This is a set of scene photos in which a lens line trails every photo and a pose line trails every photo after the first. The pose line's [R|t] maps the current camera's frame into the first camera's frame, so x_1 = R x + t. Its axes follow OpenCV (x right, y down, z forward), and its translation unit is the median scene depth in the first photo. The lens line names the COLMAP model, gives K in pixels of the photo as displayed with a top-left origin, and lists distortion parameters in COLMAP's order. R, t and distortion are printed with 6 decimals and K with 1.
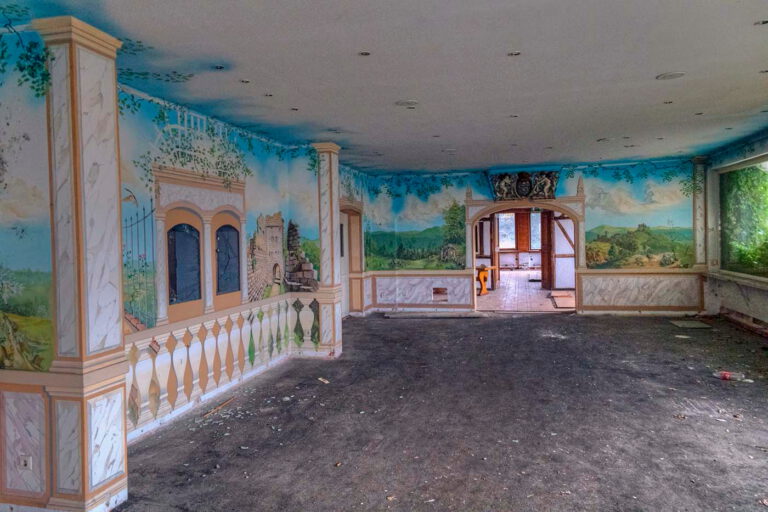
lens RADIAL K [[538.3, 0, 384.0], [0, 538.3, 256.0], [0, 0, 1]] dist [0.068636, 0.000143]
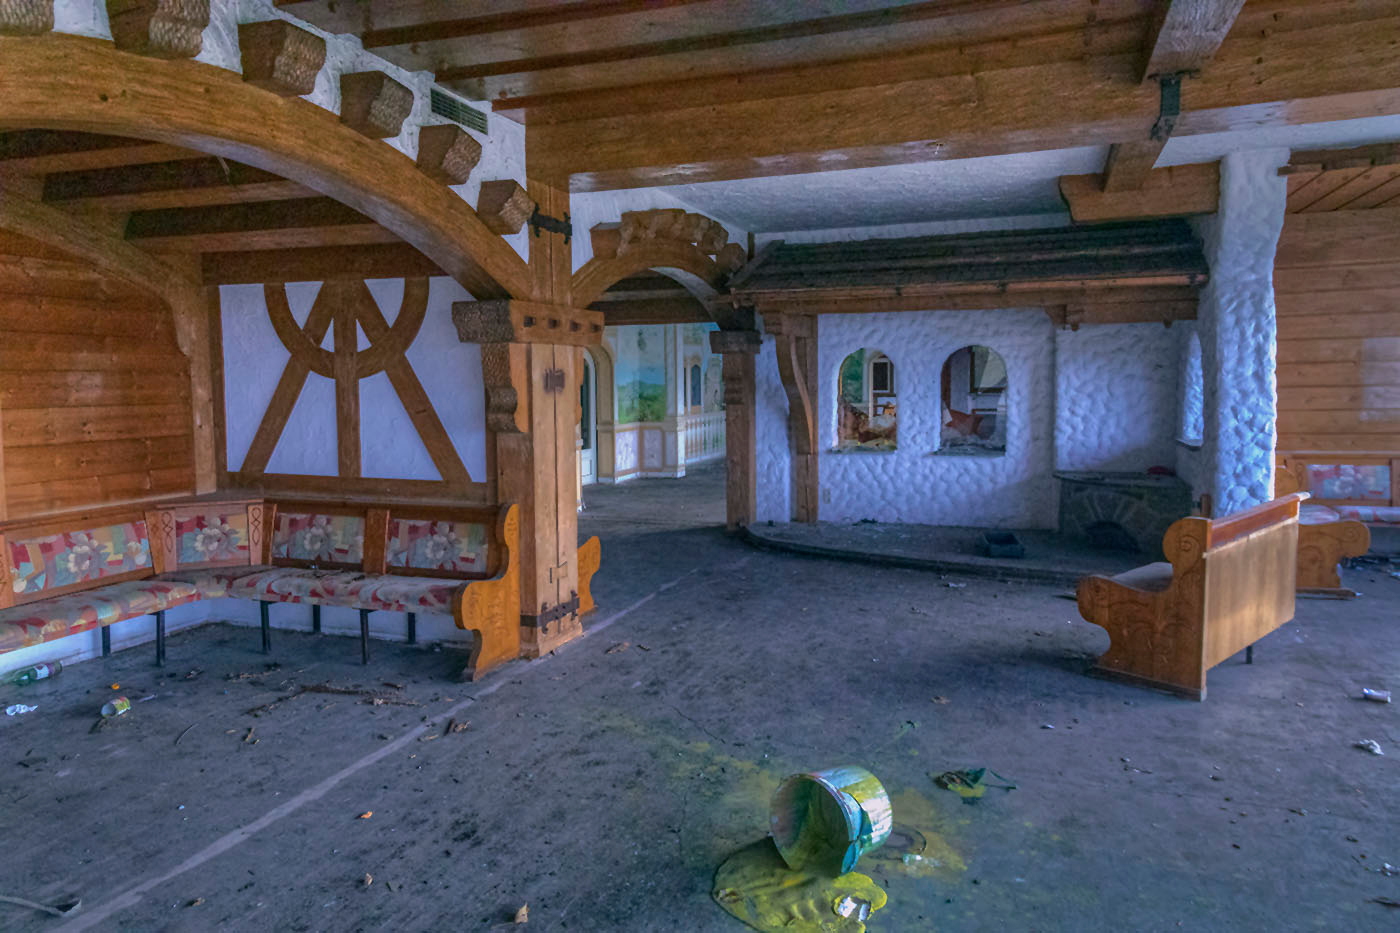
lens RADIAL K [[981.3, 0, 700.0], [0, 981.3, 466.5], [0, 0, 1]] dist [0.068636, 0.000143]
pose [[0.995493, 0.017634, -0.093183, 0.007153], [-0.012291, 0.998264, 0.057604, 0.043665], [0.094037, -0.056199, 0.993981, -1.095406]]
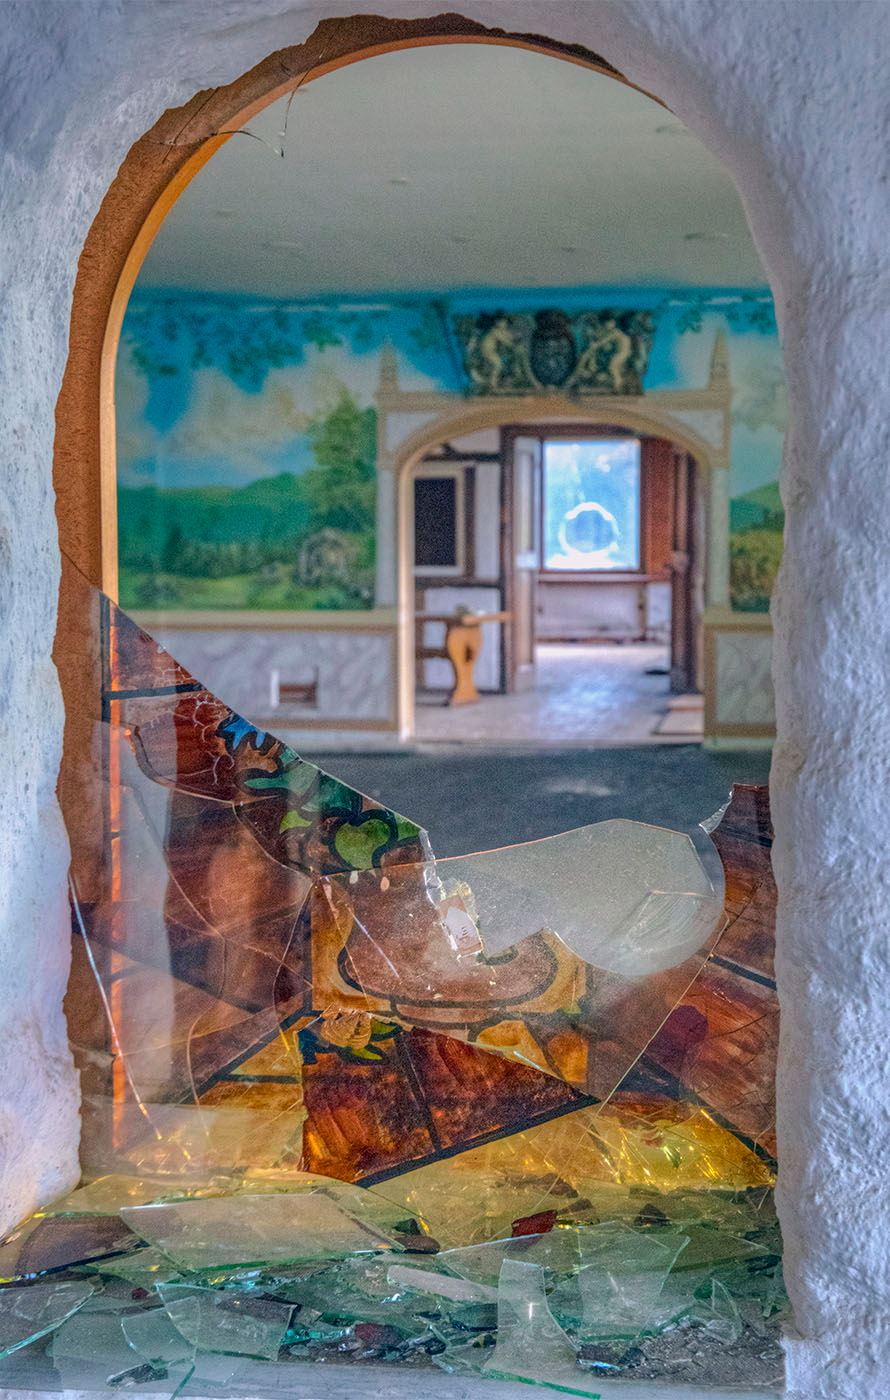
lens RADIAL K [[2264.3, 0, 427.9], [0, 2264.3, 794.5], [0, 0, 1]] dist [0.041994, -0.045934]
pose [[0.995778, 0.010898, 0.091150, 0.060913], [-0.017978, 0.996853, 0.077211, 0.029694], [-0.090022, -0.078523, 0.992839, -0.350519]]
